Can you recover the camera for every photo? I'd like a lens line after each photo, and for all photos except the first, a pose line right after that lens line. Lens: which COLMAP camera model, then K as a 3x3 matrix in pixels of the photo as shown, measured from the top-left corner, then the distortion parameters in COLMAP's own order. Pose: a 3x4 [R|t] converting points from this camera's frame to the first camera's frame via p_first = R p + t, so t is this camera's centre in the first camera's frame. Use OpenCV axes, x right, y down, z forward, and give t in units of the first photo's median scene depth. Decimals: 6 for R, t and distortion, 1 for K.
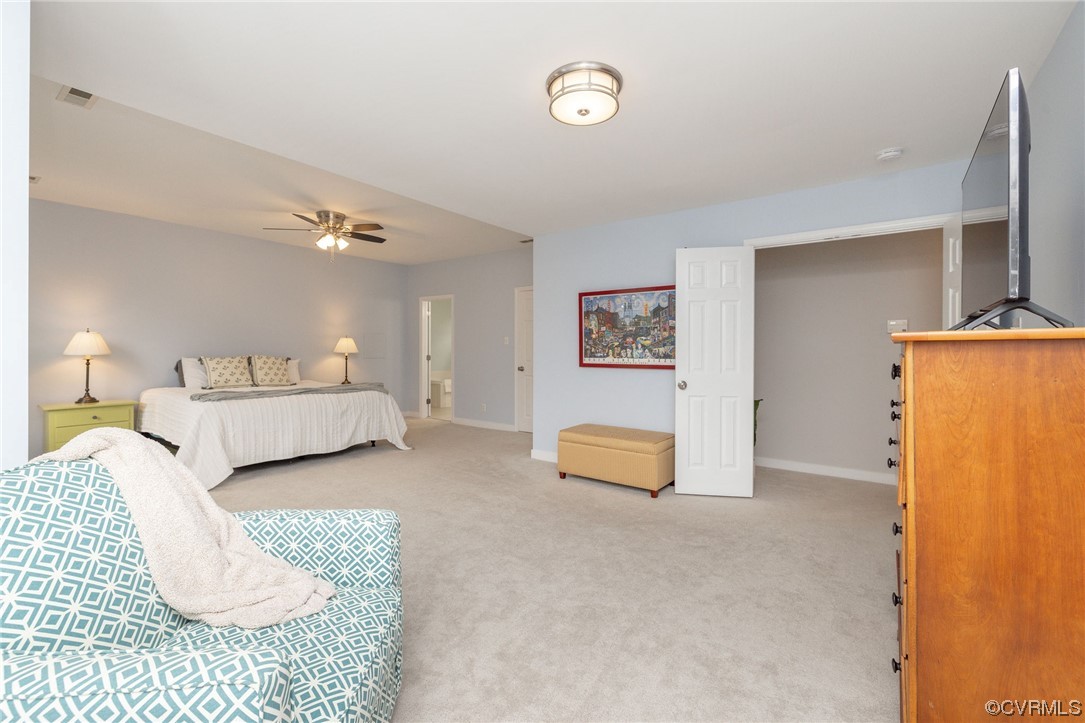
lens RADIAL K [[460.7, 0, 541.7], [0, 460.7, 350.1], [0, 0, 1]] dist [0.000782, 0.000140]
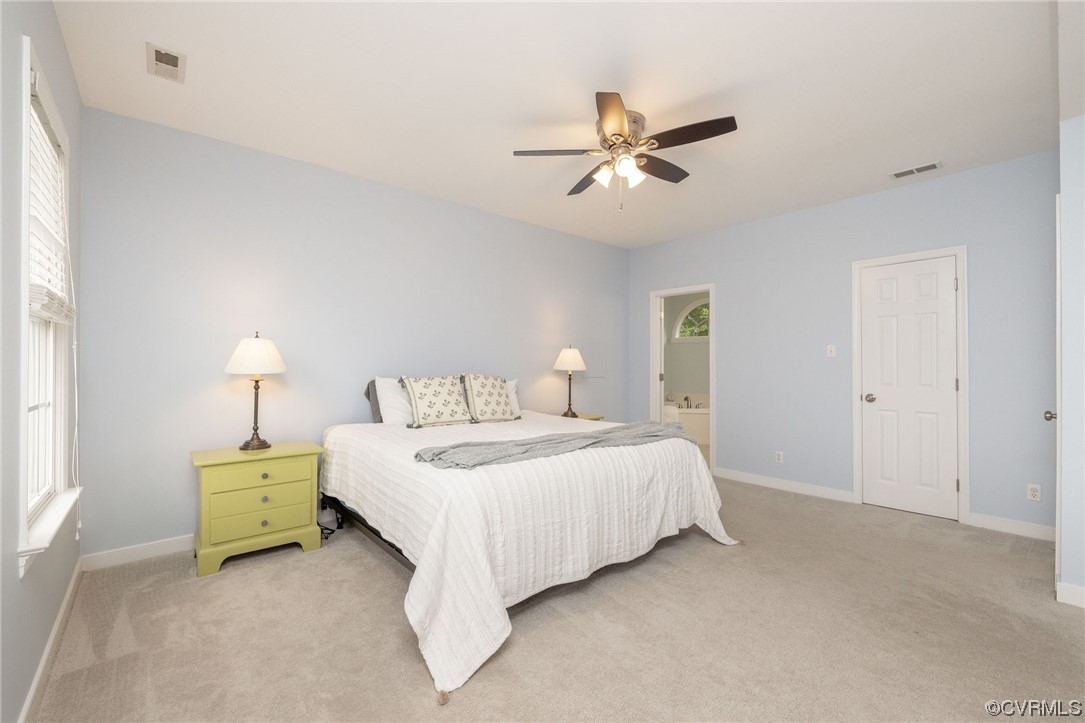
lens RADIAL K [[457.5, 0, 540.2], [0, 457.5, 362.9], [0, 0, 1]] dist [0.002538, 0.000336]
pose [[0.972776, -0.002332, -0.231736, -0.392839], [0.000054, 0.999952, -0.009834, 0.001934], [0.231748, 0.009554, 0.972729, 0.409011]]
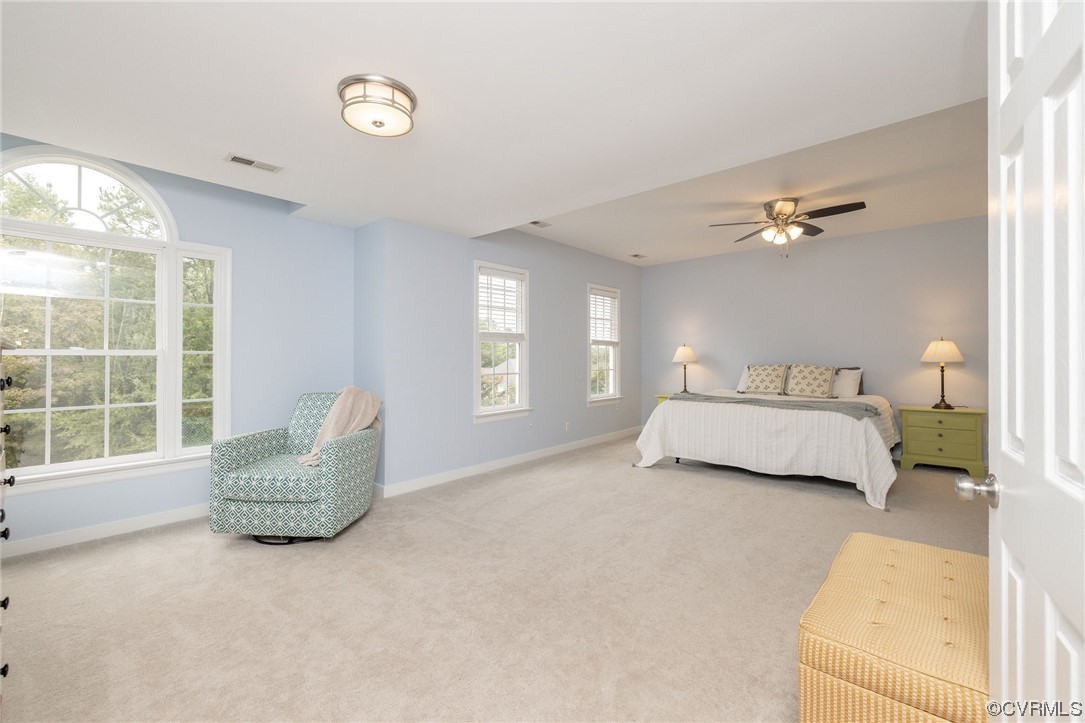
lens RADIAL K [[457.5, 0, 540.2], [0, 457.5, 362.9], [0, 0, 1]] dist [0.002538, 0.000336]
pose [[-0.083191, 0.007755, -0.996503, 0.413620], [0.002742, 0.999968, 0.007553, 0.000639], [0.996530, -0.002104, -0.083209, 0.573799]]
